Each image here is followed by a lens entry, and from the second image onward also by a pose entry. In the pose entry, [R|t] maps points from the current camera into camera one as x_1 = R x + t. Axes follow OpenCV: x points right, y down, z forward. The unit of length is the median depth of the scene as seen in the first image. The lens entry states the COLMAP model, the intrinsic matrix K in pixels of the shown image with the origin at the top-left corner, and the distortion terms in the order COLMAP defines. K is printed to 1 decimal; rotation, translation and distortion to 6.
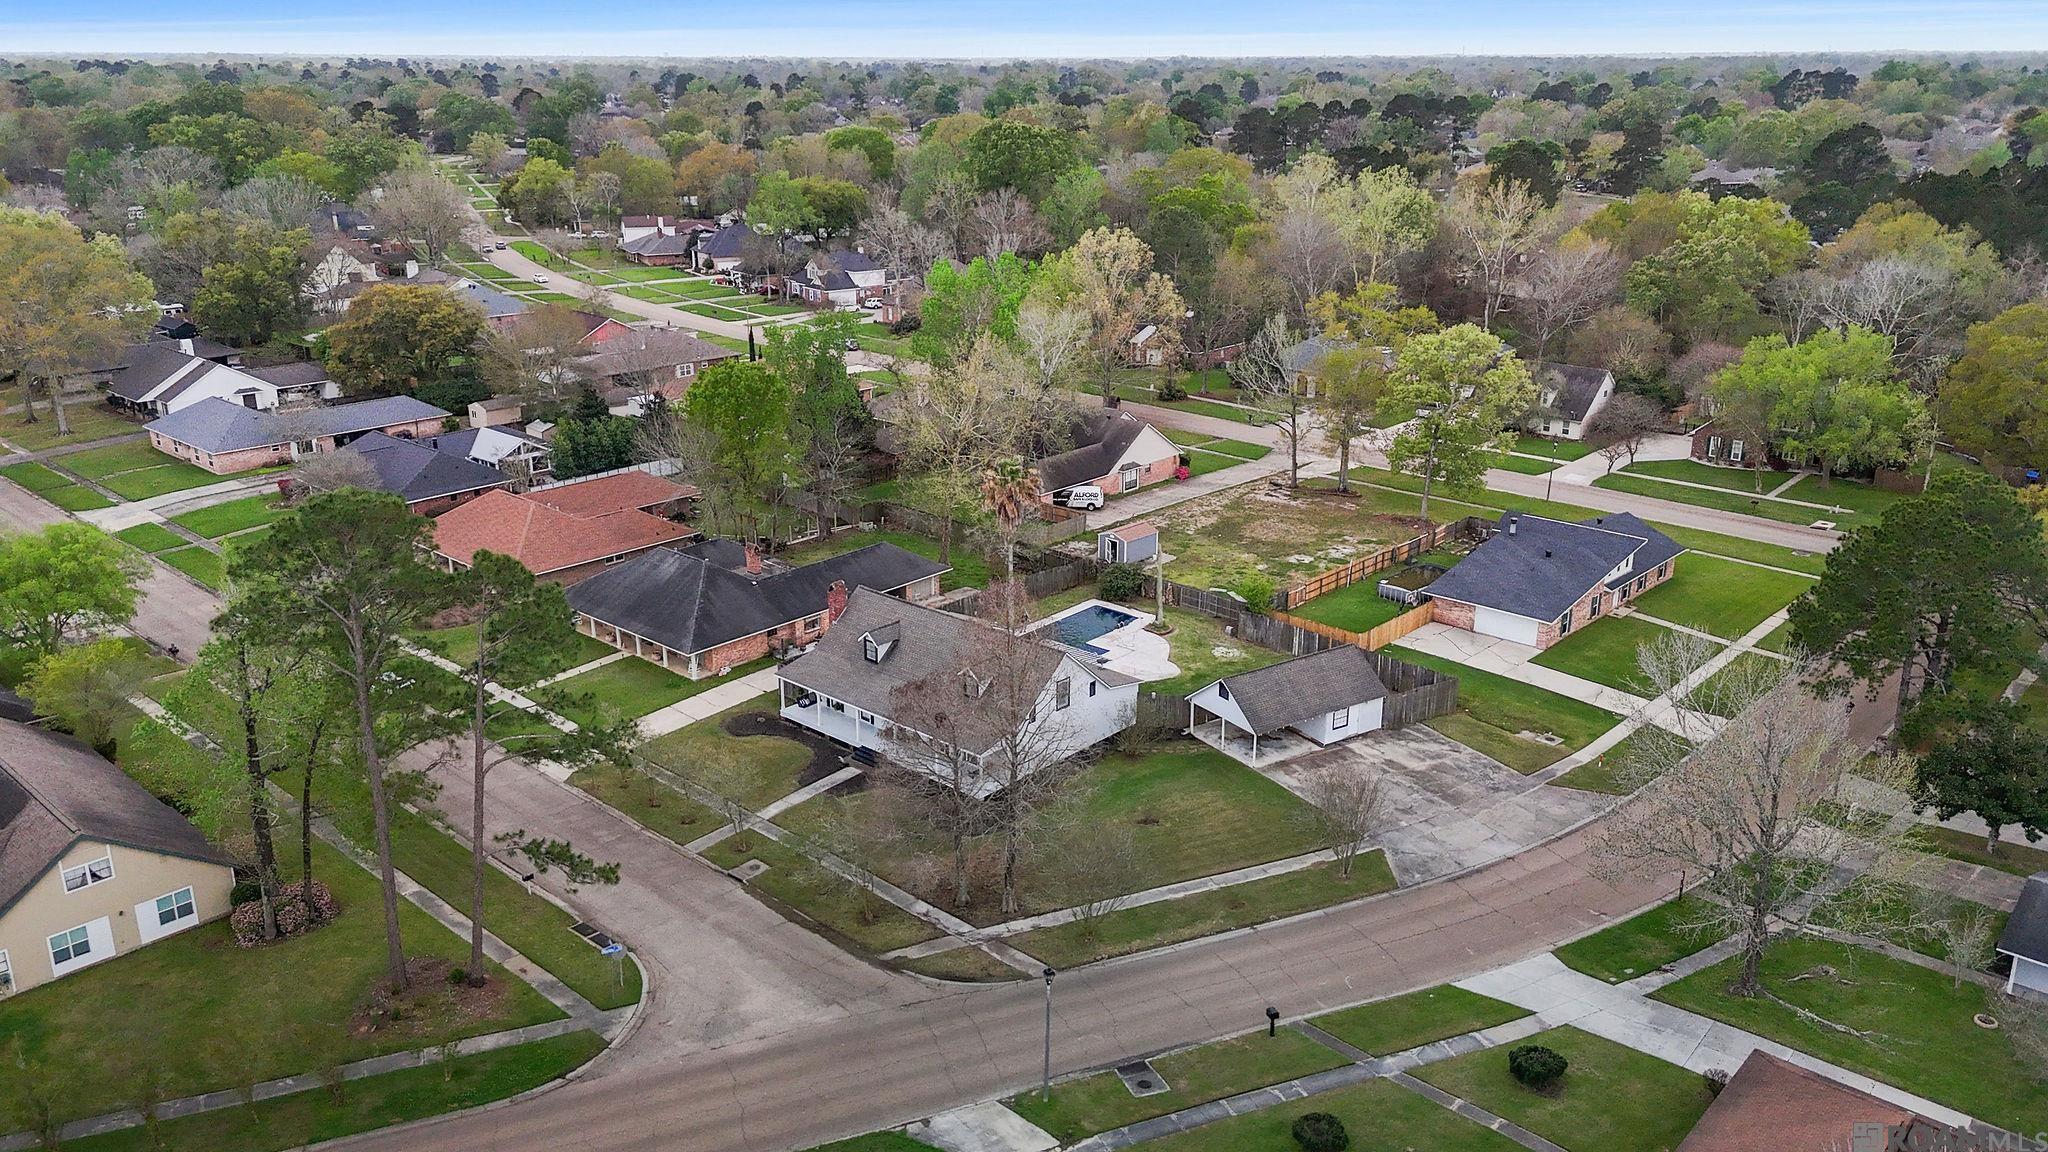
lens RADIAL K [[1534.5, 0, 1046.5], [0, 1534.5, 579.9], [0, 0, 1]] dist [0.069855, -0.004529]
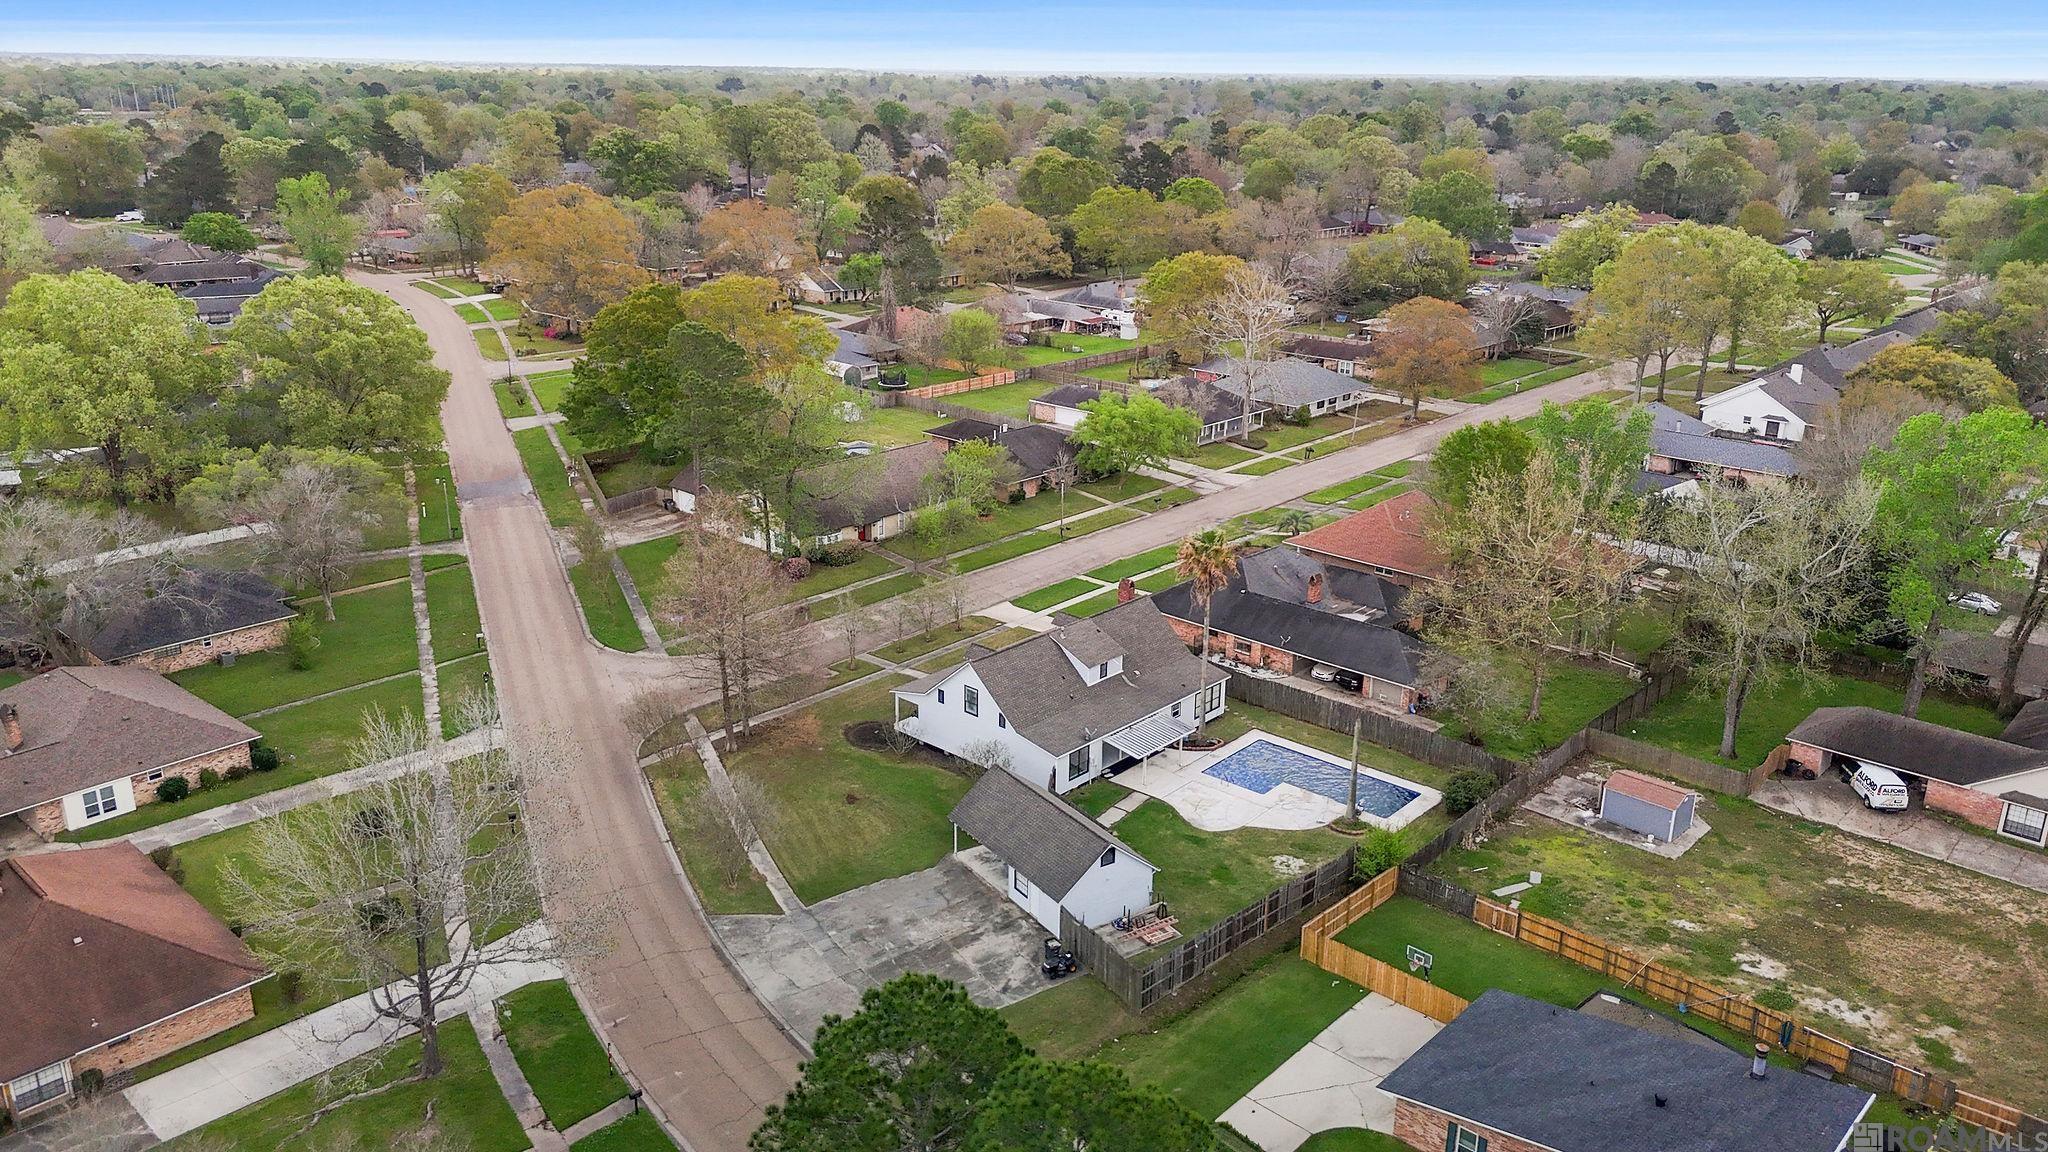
lens RADIAL K [[1534.5, 0, 1046.5], [0, 1534.5, 579.9], [0, 0, 1]] dist [0.069855, -0.004529]
pose [[-0.002664, 0.317999, -0.948087, 0.975245], [-0.335108, 0.892988, 0.300459, -0.332224], [0.942176, 0.318512, 0.104185, 0.888221]]
